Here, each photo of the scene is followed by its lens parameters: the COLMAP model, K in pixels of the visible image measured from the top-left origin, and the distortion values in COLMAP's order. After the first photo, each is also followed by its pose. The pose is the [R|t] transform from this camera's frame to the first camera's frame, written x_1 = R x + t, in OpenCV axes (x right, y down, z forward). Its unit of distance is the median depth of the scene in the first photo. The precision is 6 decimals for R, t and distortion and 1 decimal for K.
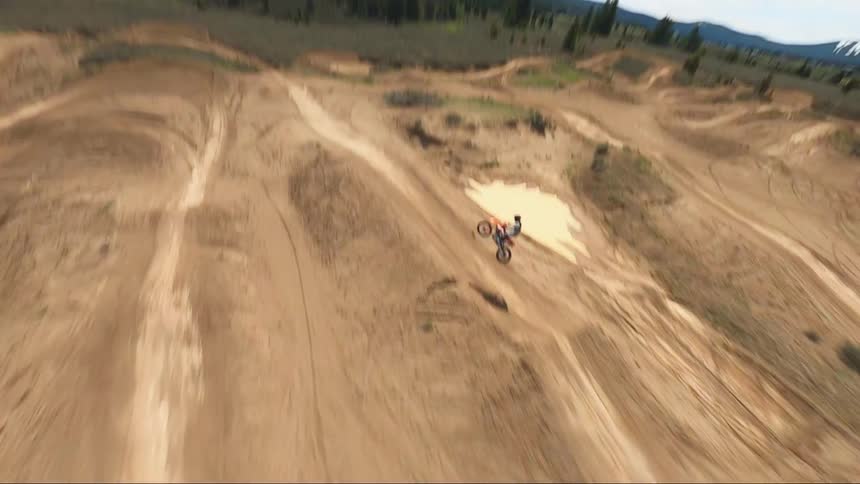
lens RADIAL K [[323.3, 0, 430.0], [0, 323.3, 233.4], [0, 0, 1]] dist [0.001793, 0.000051]
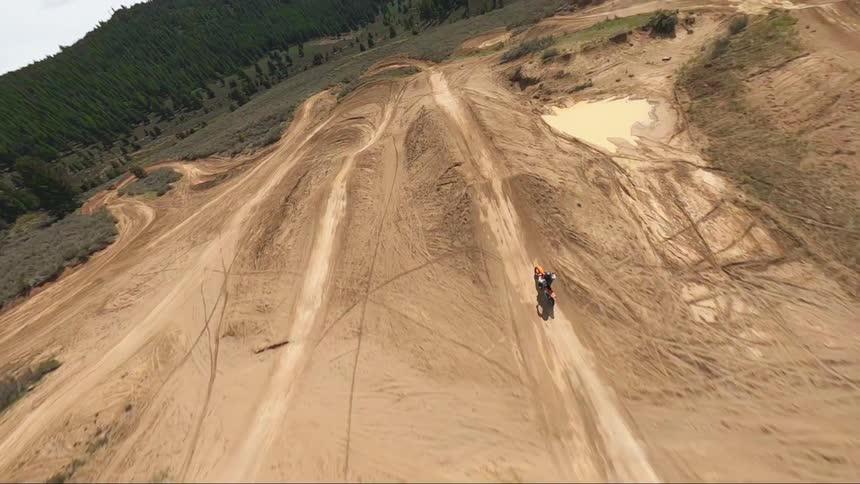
lens RADIAL K [[323.3, 0, 430.0], [0, 323.3, 233.4], [0, 0, 1]] dist [0.001793, 0.000051]
pose [[0.795175, -0.028960, -0.605688, 0.467706], [0.068476, 0.996758, 0.042240, 0.208763], [0.602501, -0.075063, 0.794580, -0.204322]]
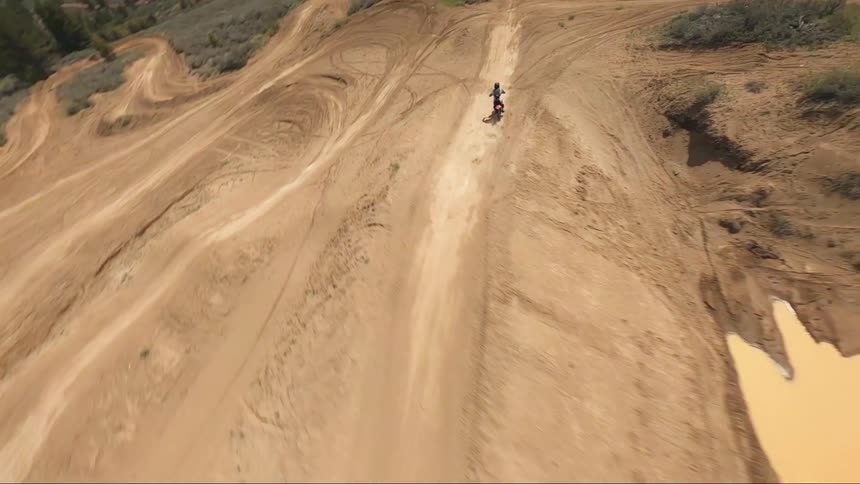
lens RADIAL K [[323.3, 0, 430.0], [0, 323.3, 233.4], [0, 0, 1]] dist [0.001793, 0.000051]
pose [[0.649607, 0.360366, -0.669438, 0.089670], [-0.195640, 0.930108, 0.310843, -0.274313], [0.734667, -0.070957, 0.674707, 0.499013]]
